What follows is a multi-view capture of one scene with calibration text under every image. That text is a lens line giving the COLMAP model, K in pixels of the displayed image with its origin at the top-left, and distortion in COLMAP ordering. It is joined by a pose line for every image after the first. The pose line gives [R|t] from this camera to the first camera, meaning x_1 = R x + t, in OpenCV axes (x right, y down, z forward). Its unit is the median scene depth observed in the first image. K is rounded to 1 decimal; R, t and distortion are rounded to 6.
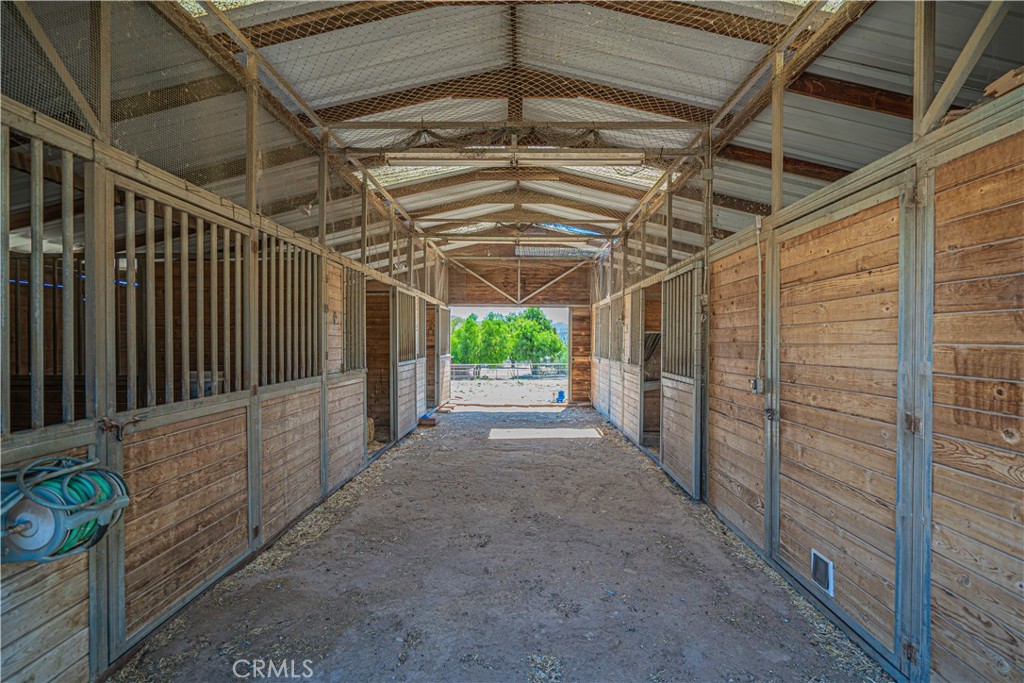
lens RADIAL K [[469.6, 0, 513.1], [0, 469.6, 344.0], [0, 0, 1]] dist [0.000000, 0.000001]
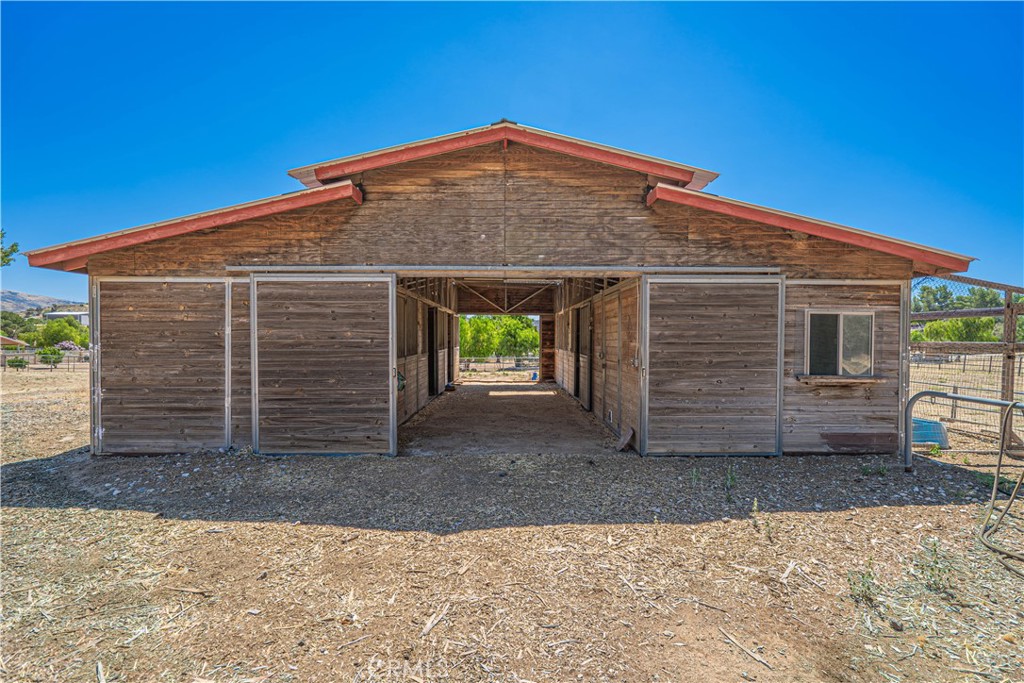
lens RADIAL K [[469.6, 0, 511.5], [0, 469.6, 341.3], [0, 0, 1]] dist [0.000000, 0.000001]
pose [[0.999539, -0.001372, 0.030324, -0.014770], [0.001318, 0.999998, 0.001799, 0.001046], [-0.030326, -0.001758, 0.999539, -0.474758]]
